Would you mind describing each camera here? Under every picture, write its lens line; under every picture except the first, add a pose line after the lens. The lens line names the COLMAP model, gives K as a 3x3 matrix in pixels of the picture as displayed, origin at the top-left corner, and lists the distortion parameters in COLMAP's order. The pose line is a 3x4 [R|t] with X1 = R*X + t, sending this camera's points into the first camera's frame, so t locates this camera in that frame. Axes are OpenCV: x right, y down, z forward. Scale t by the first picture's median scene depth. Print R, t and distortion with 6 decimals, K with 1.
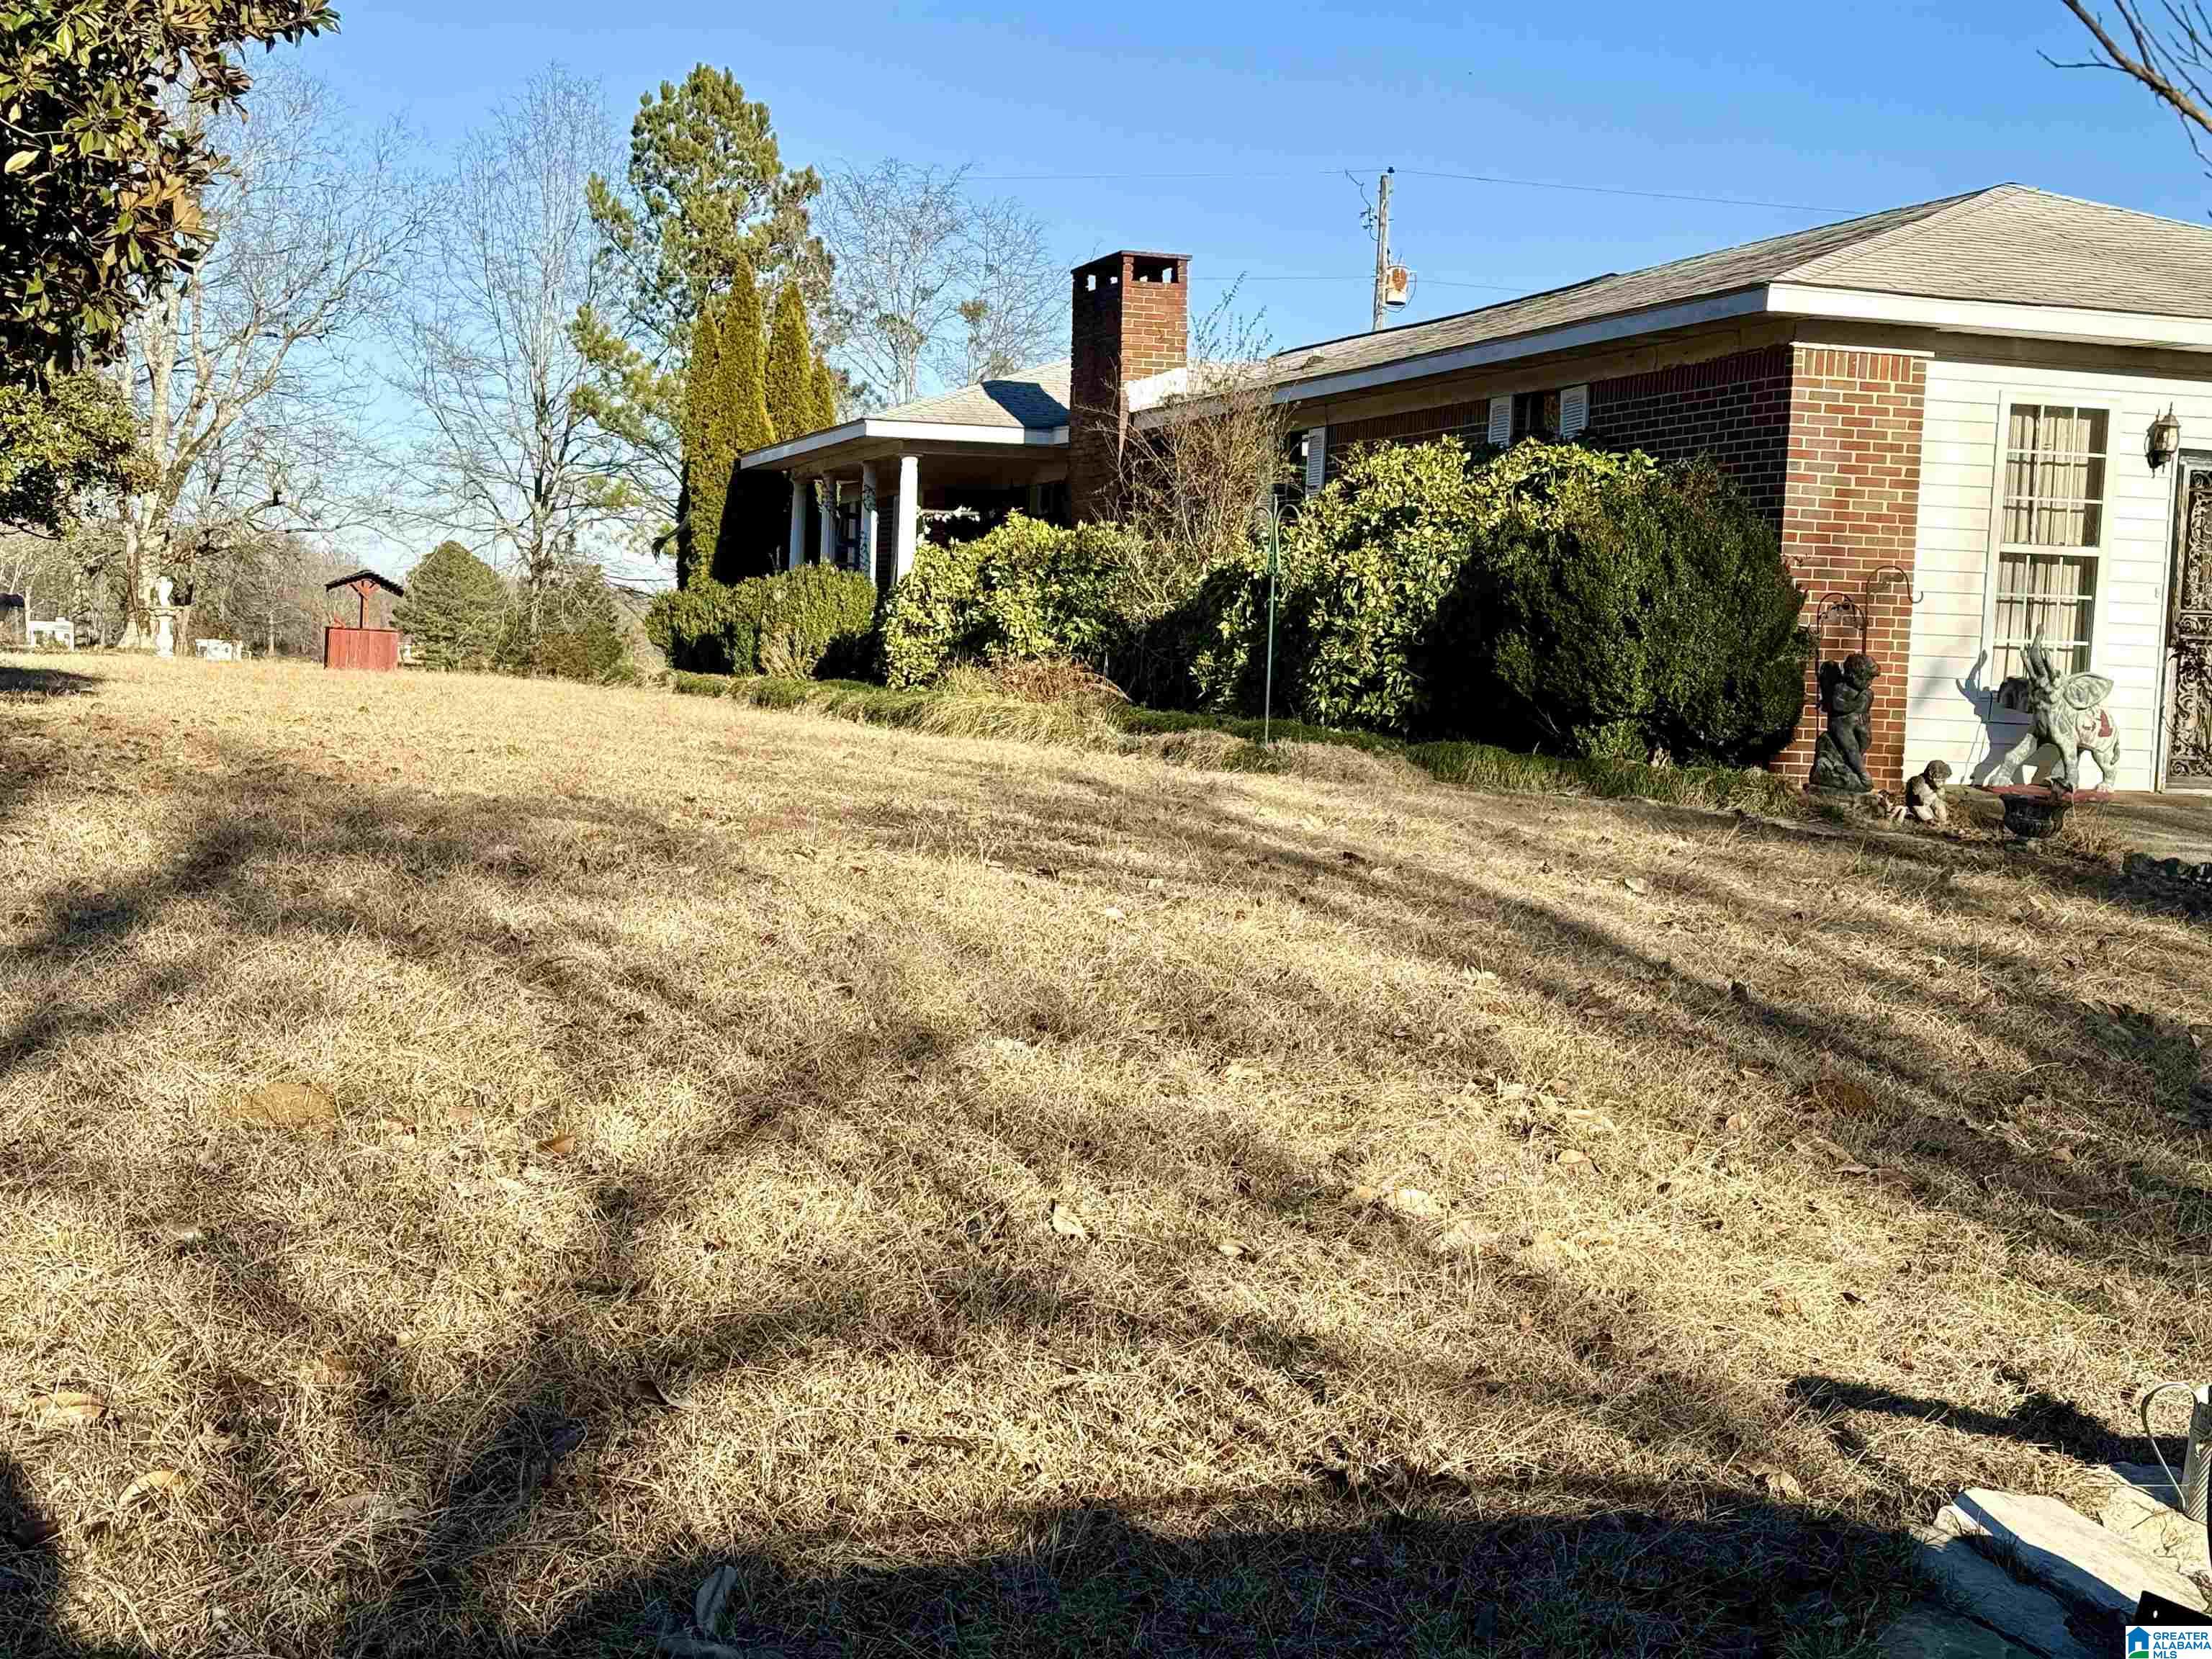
lens RADIAL K [[3204.5, 0, 1103.8], [0, 3204.5, 834.1], [0, 0, 1]] dist [0.139436, 0.000000]
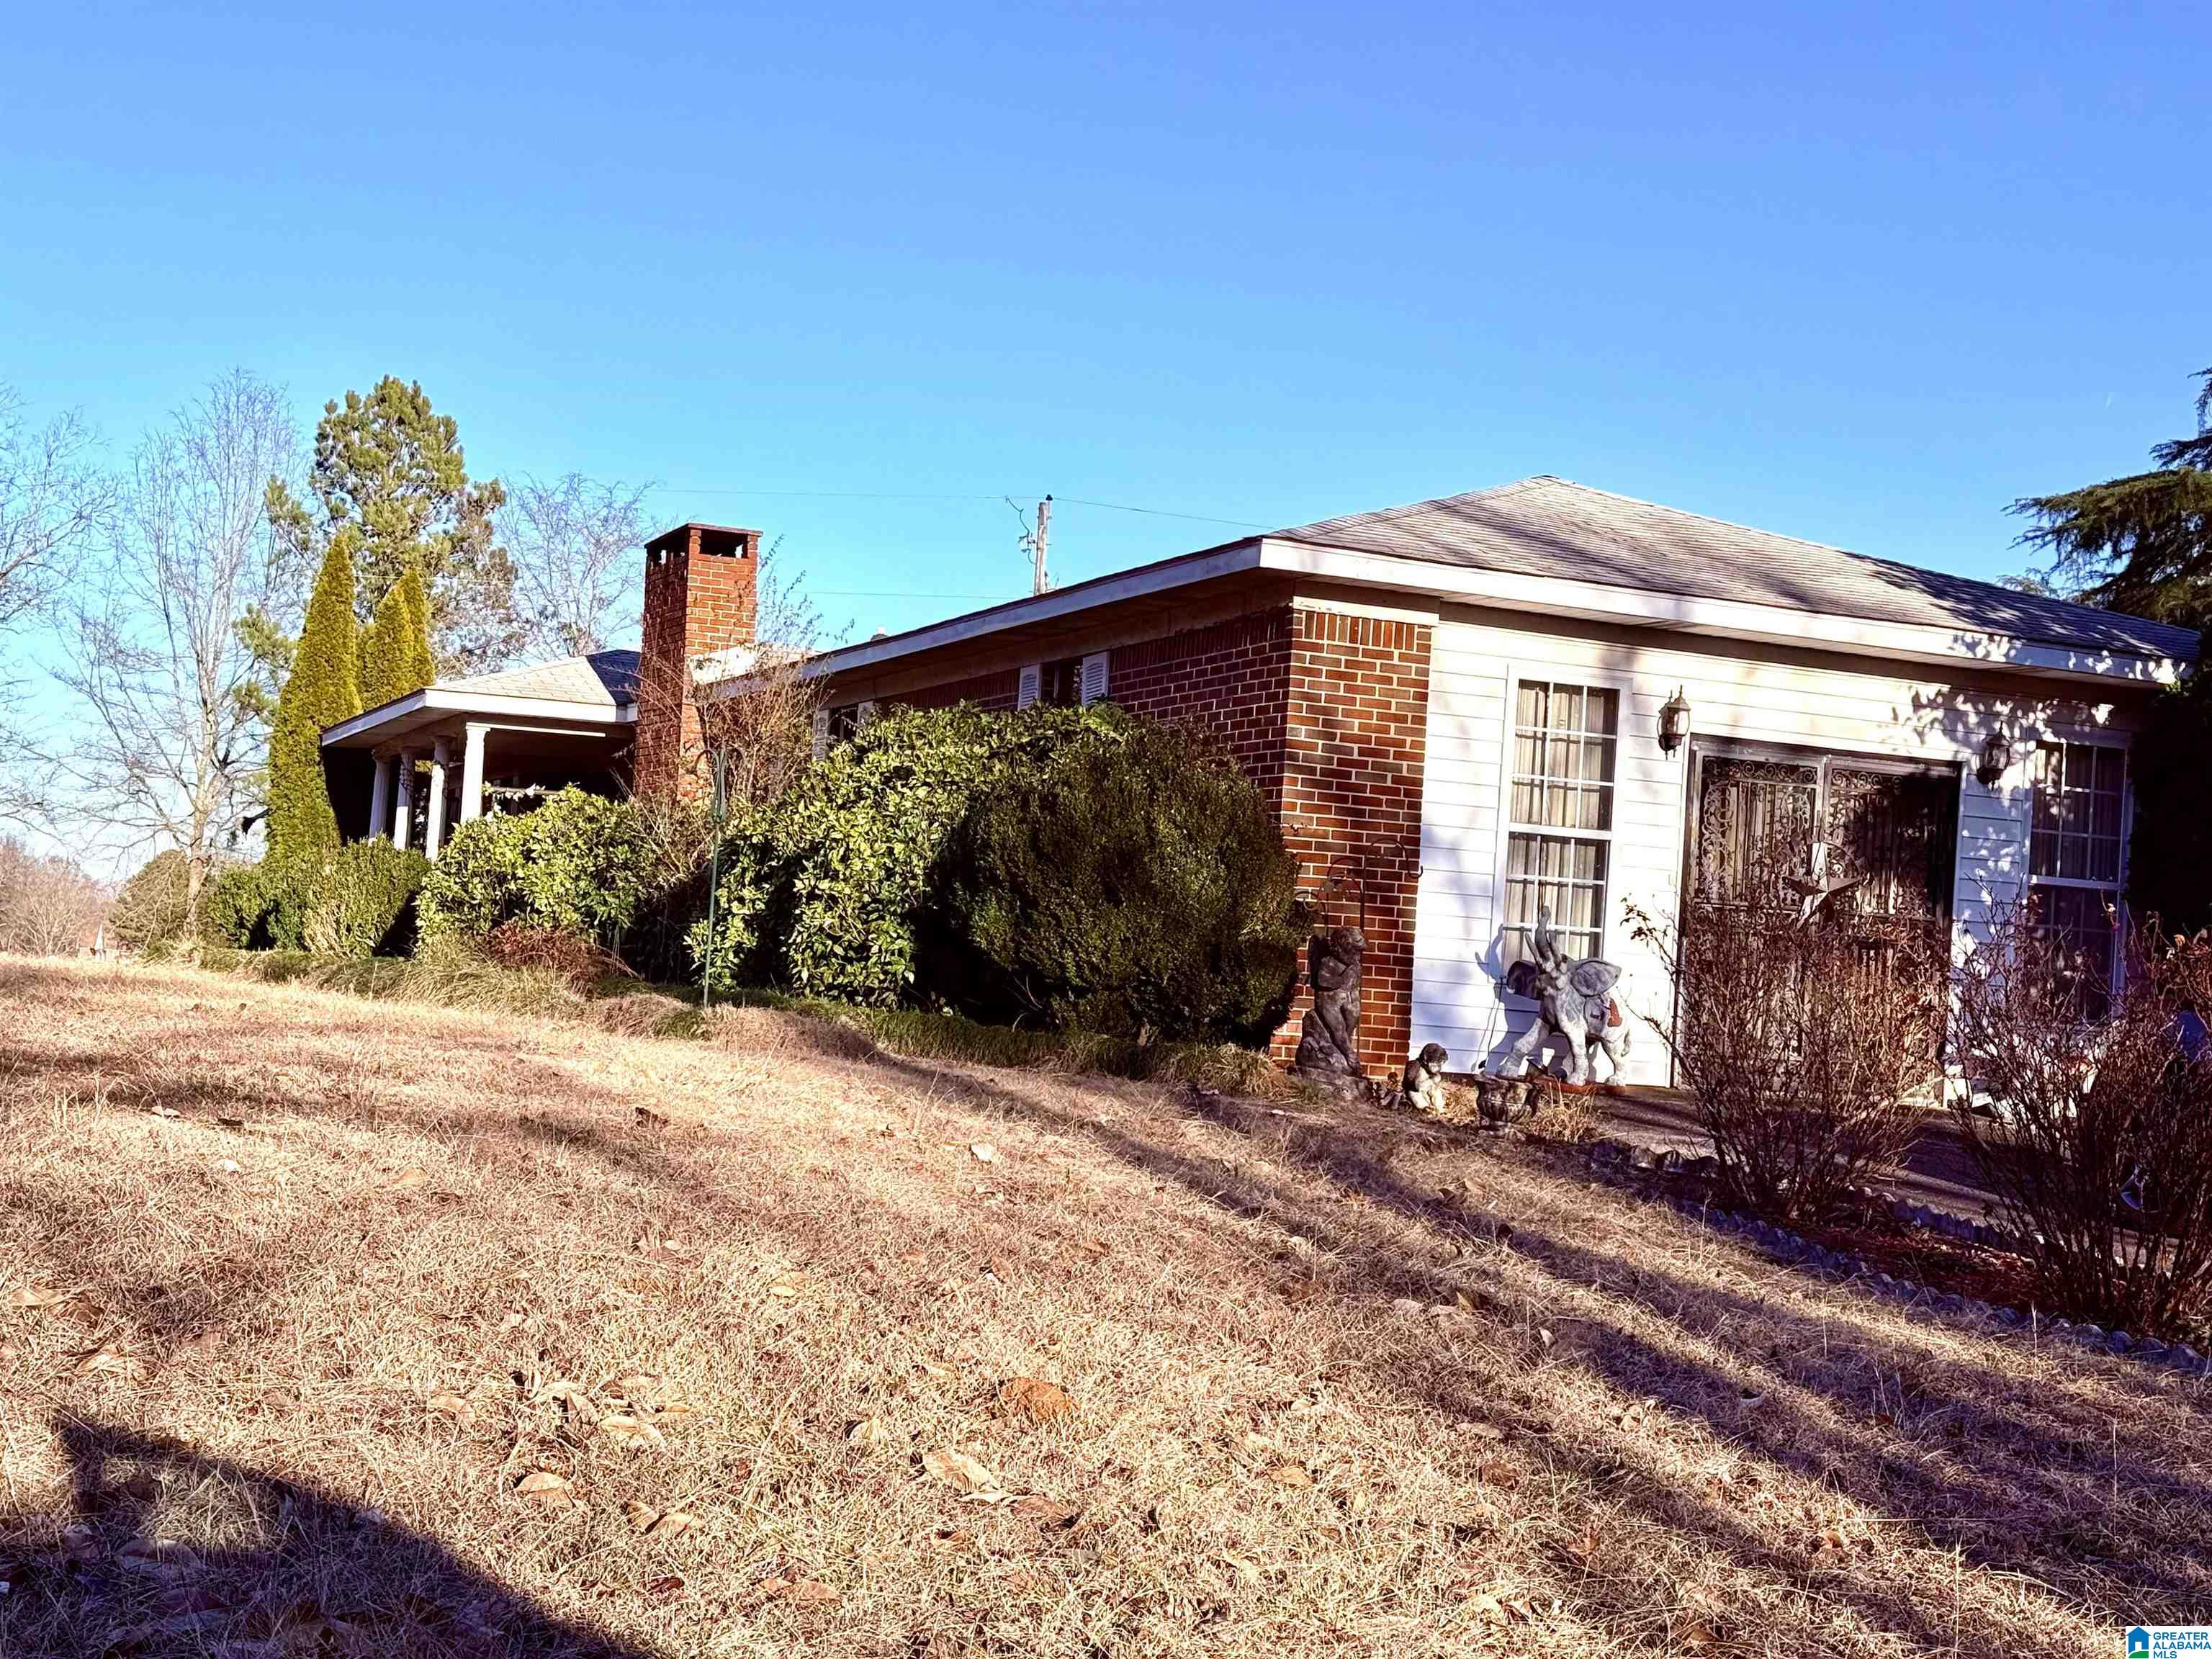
lens RADIAL K [[3072.2, 0, 1108.6], [0, 3072.2, 823.8], [0, 0, 1]] dist [0.201377, 0.000000]
pose [[0.995592, 0.027387, 0.089702, 0.068732], [-0.017755, 0.994157, -0.106470, 0.008847], [-0.092094, 0.104408, 0.990261, 0.097442]]
